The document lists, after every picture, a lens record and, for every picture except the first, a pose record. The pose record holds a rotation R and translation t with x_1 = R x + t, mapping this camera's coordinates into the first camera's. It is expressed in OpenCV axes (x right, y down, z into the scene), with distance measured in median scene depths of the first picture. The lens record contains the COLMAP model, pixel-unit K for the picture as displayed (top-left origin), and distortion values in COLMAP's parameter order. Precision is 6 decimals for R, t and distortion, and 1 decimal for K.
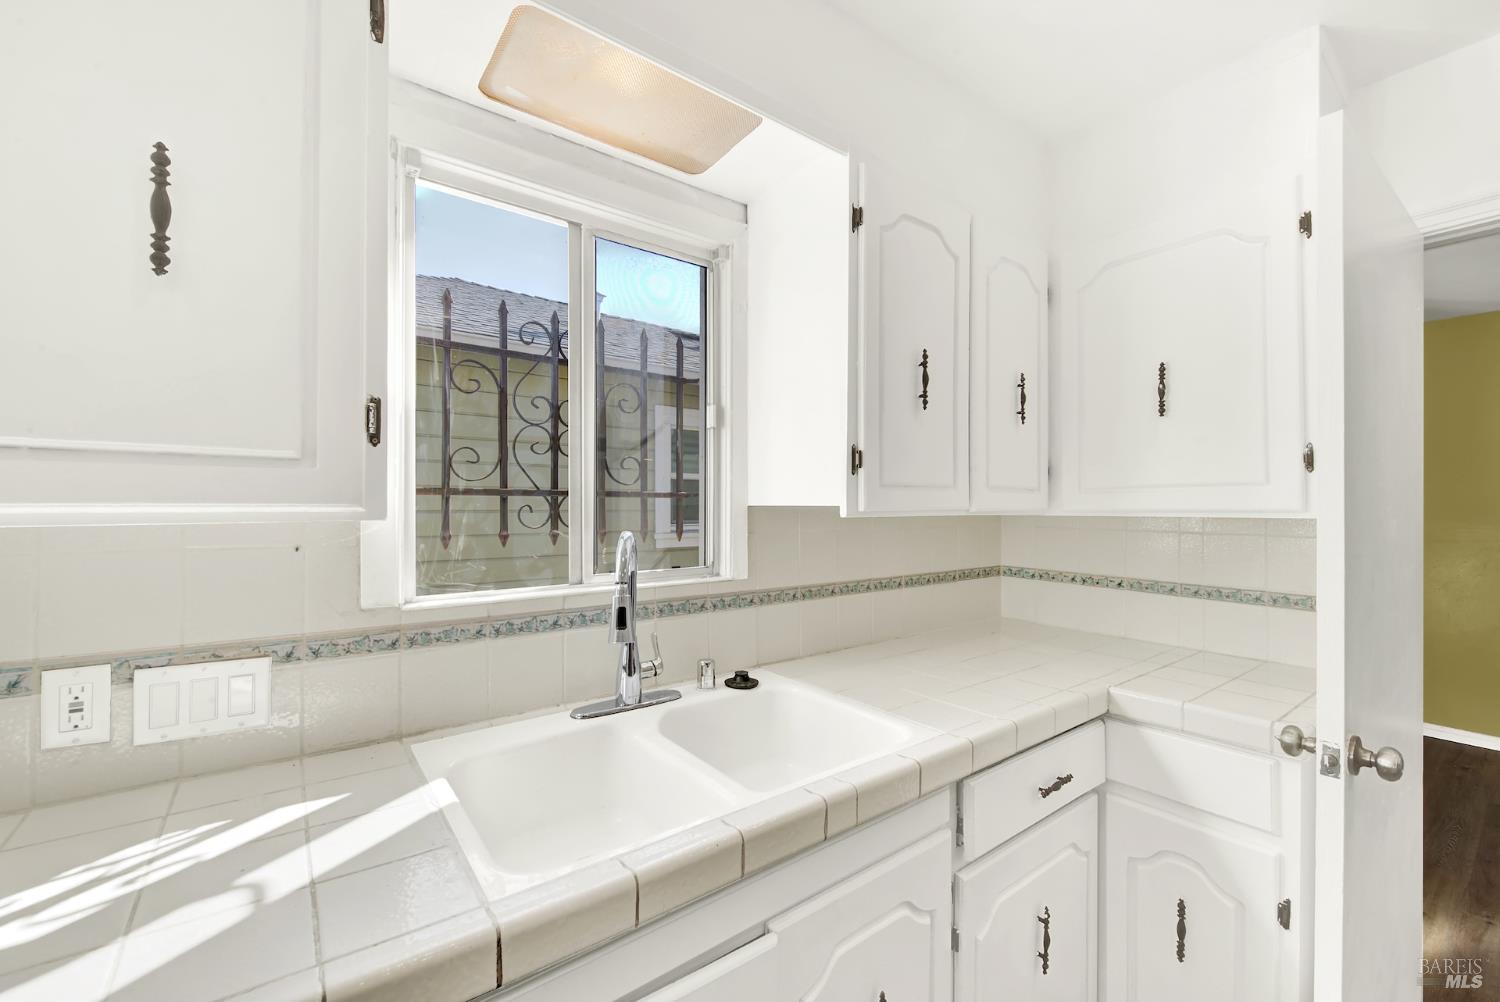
lens RADIAL K [[598.1, 0, 756.4], [0, 598.1, 503.7], [0, 0, 1]] dist [0.004378, -0.003884]
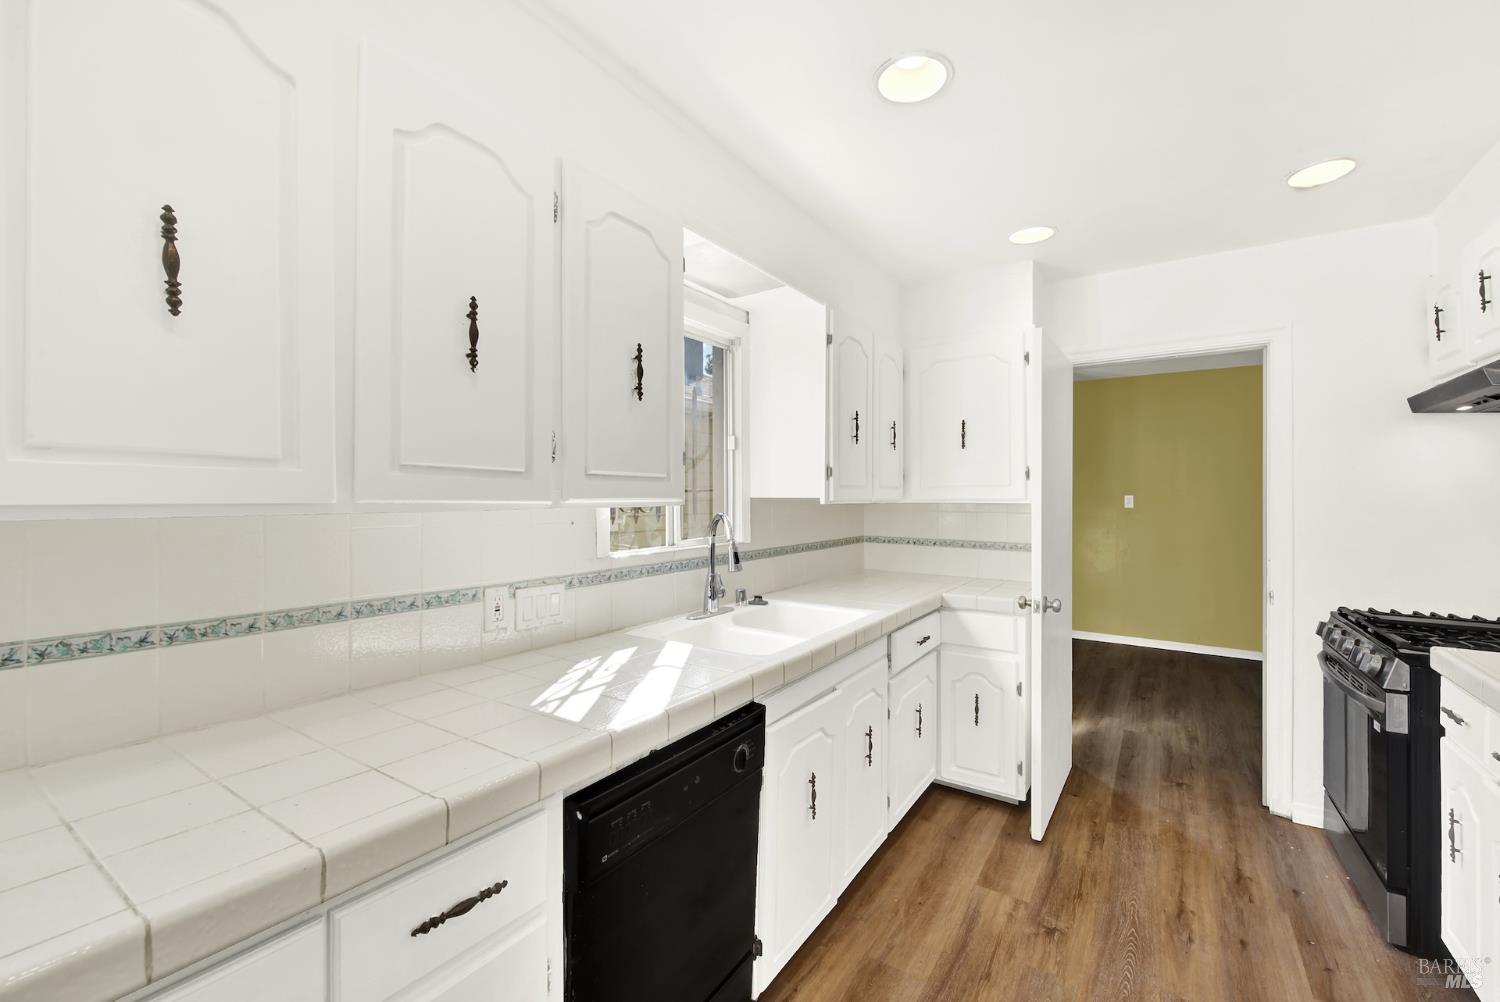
lens RADIAL K [[610.5, 0, 747.4], [0, 610.5, 497.6], [0, 0, 1]] dist [0.009907, 0.000003]
pose [[0.947555, -0.005593, 0.319543, -0.653246], [0.003364, 0.999966, 0.007529, -0.011422], [-0.319574, -0.006059, 0.947542, -0.675267]]
